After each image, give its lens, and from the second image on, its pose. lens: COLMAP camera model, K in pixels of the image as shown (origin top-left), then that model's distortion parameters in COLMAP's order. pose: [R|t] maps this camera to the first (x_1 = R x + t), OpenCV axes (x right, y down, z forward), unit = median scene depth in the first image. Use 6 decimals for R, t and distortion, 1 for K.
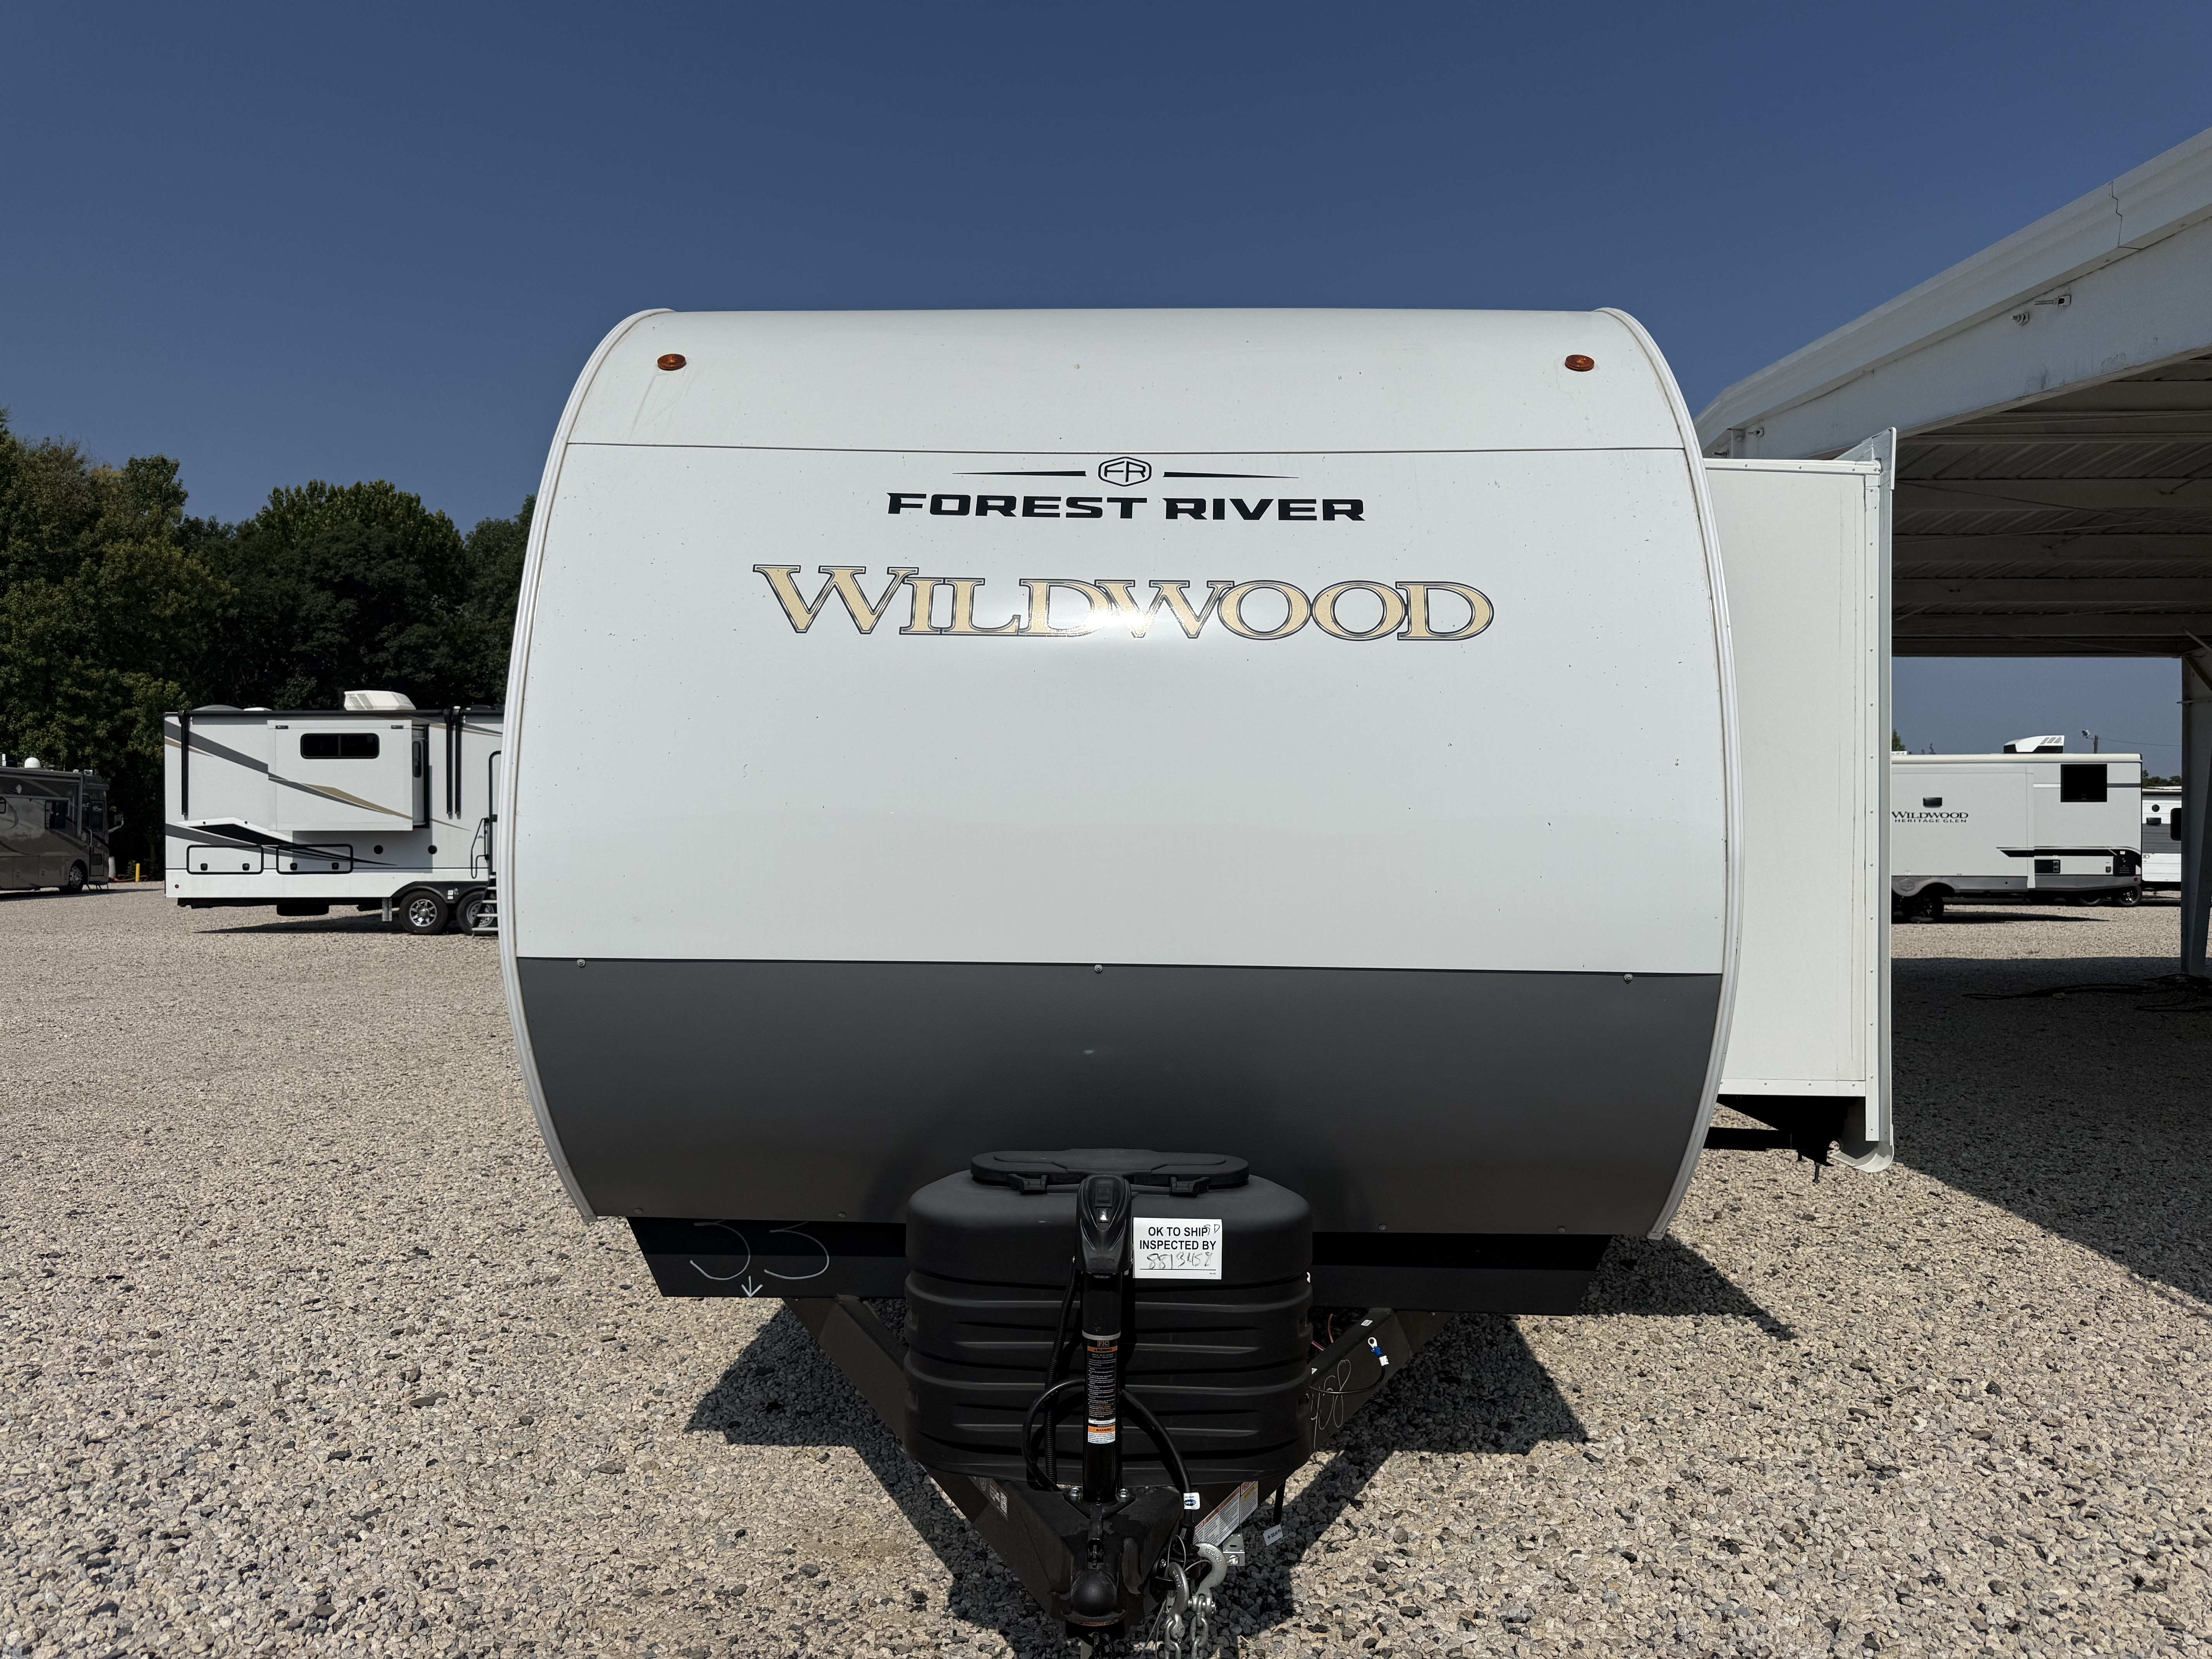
lens RADIAL K [[1526.7, 0, 1101.6], [0, 1526.7, 890.3], [0, 0, 1]] dist [0.149510, -0.254506]
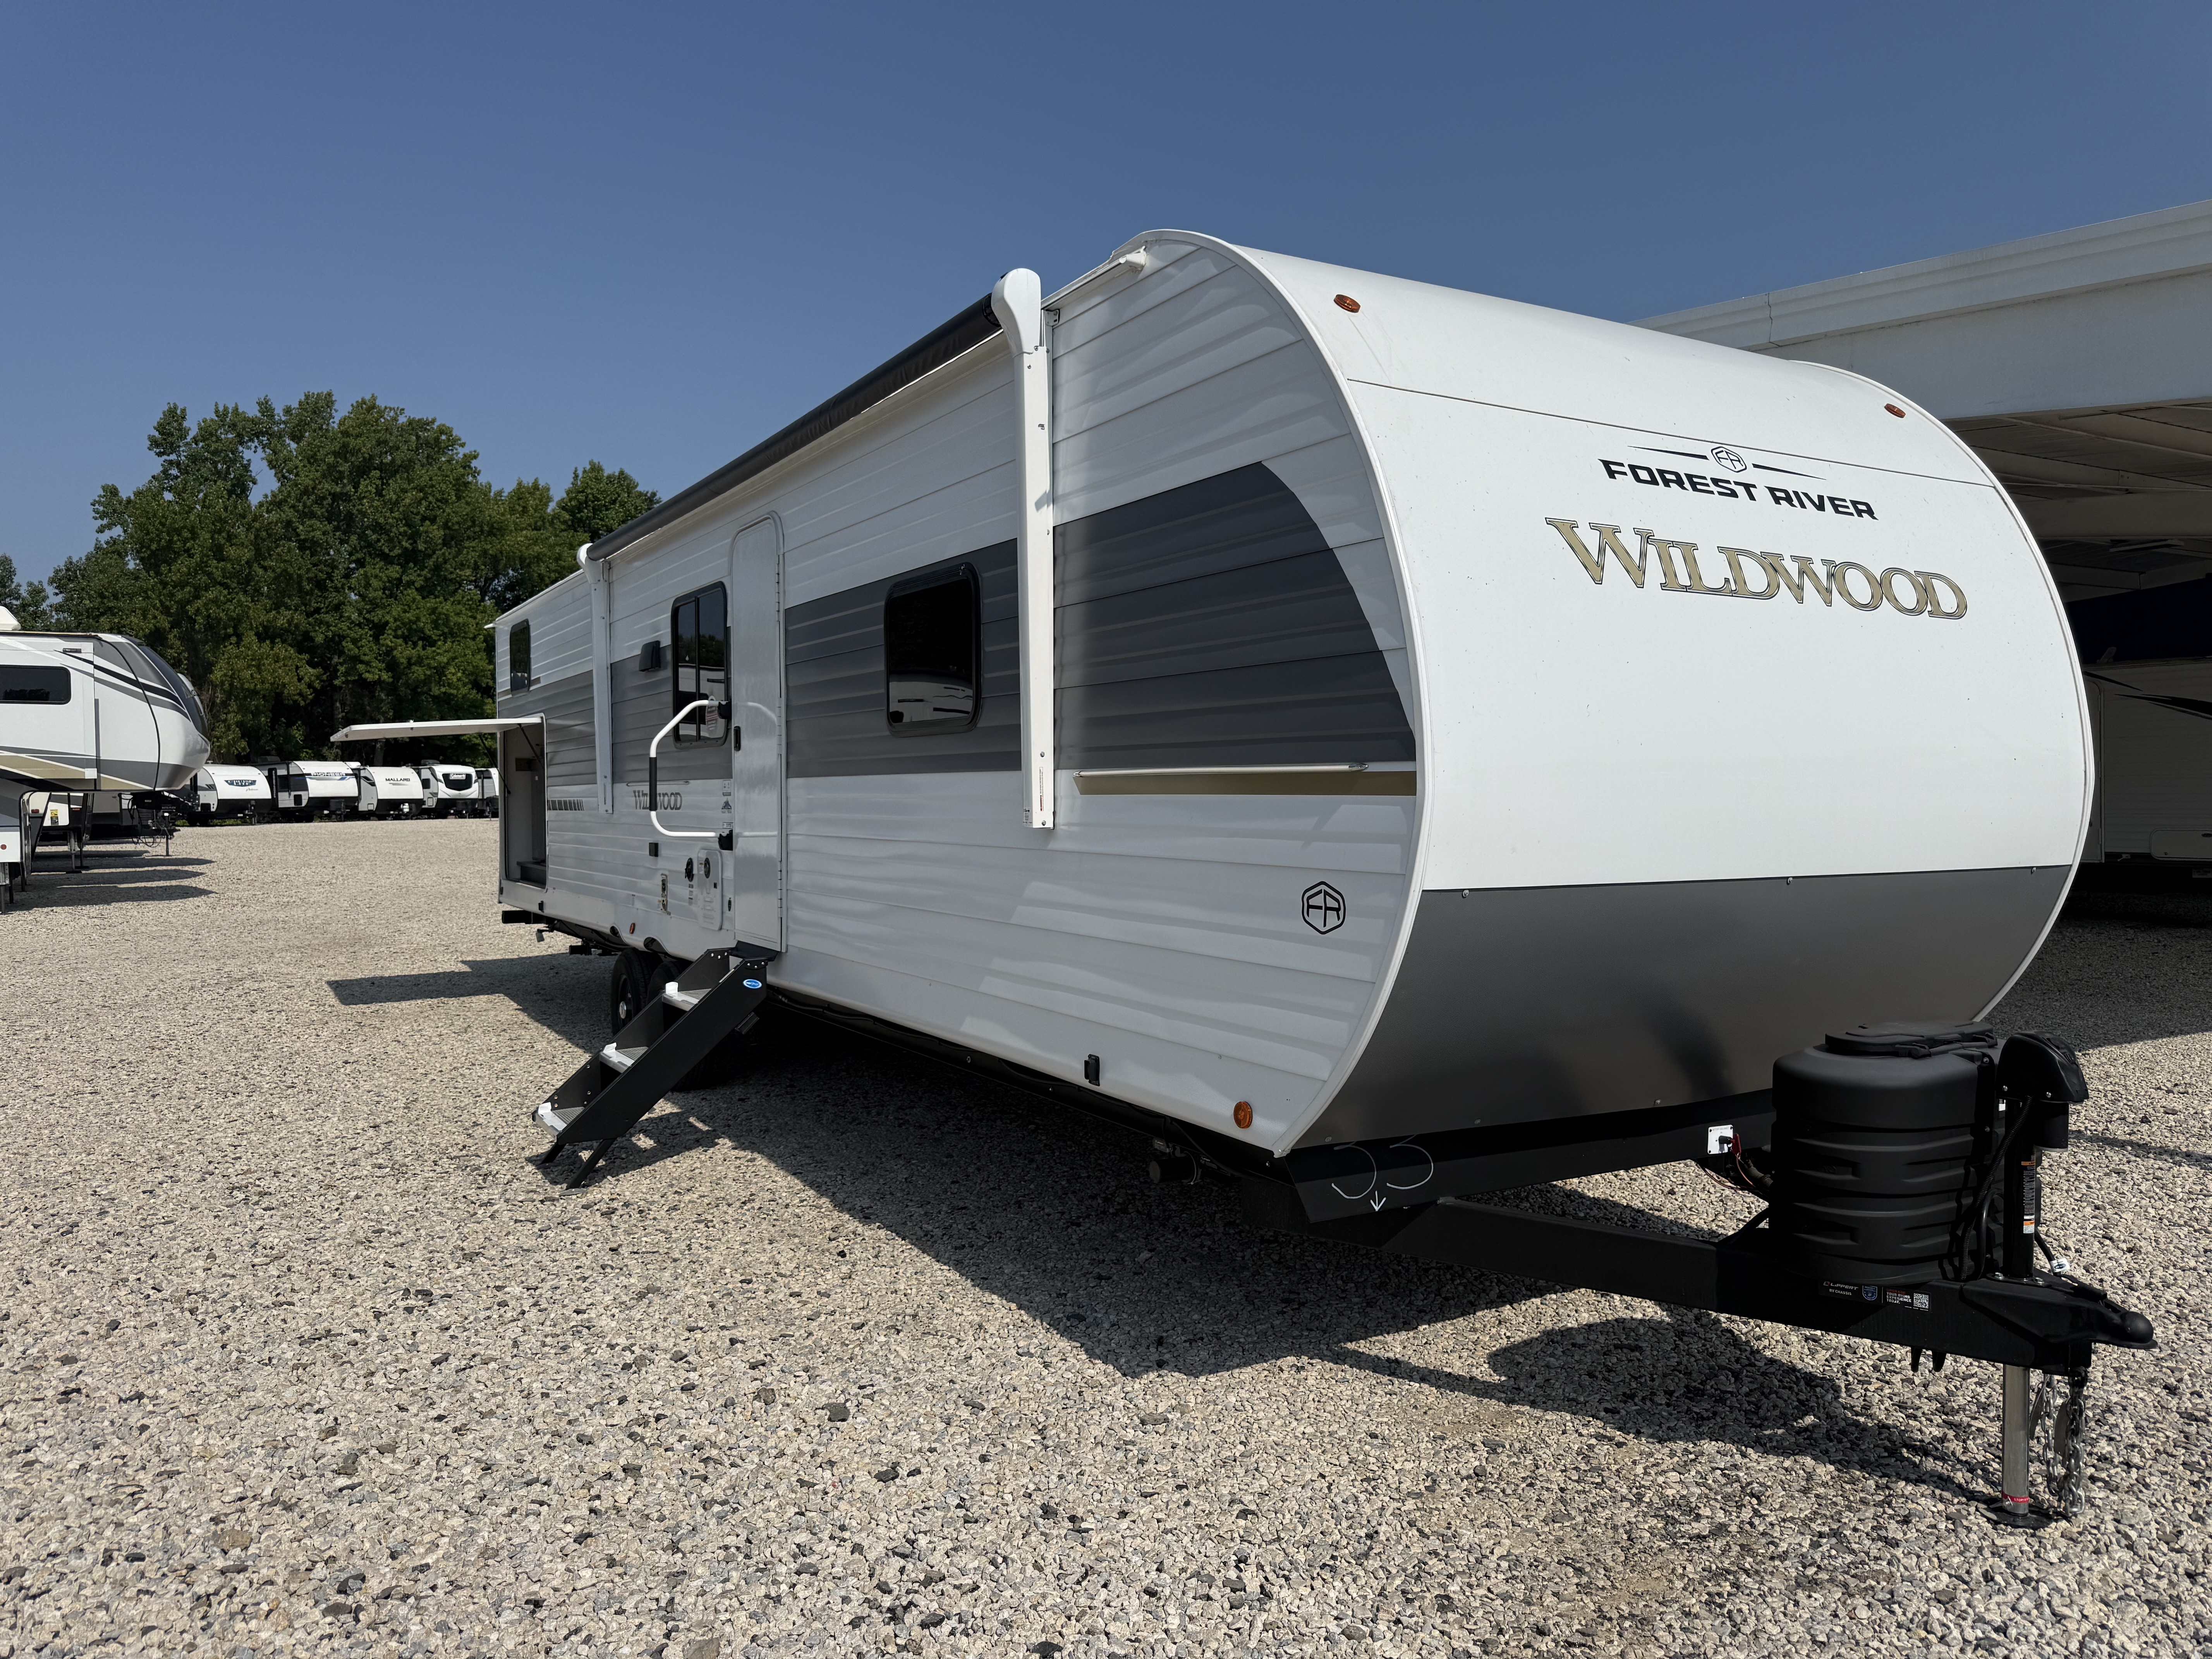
lens RADIAL K [[1526.7, 0, 1101.6], [0, 1526.7, 890.3], [0, 0, 1]] dist [0.149510, -0.254506]
pose [[0.848414, -0.043152, 0.527572, -1.045180], [0.025707, 0.998854, 0.040359, -0.003540], [-0.528709, -0.020679, 0.848551, 0.239533]]
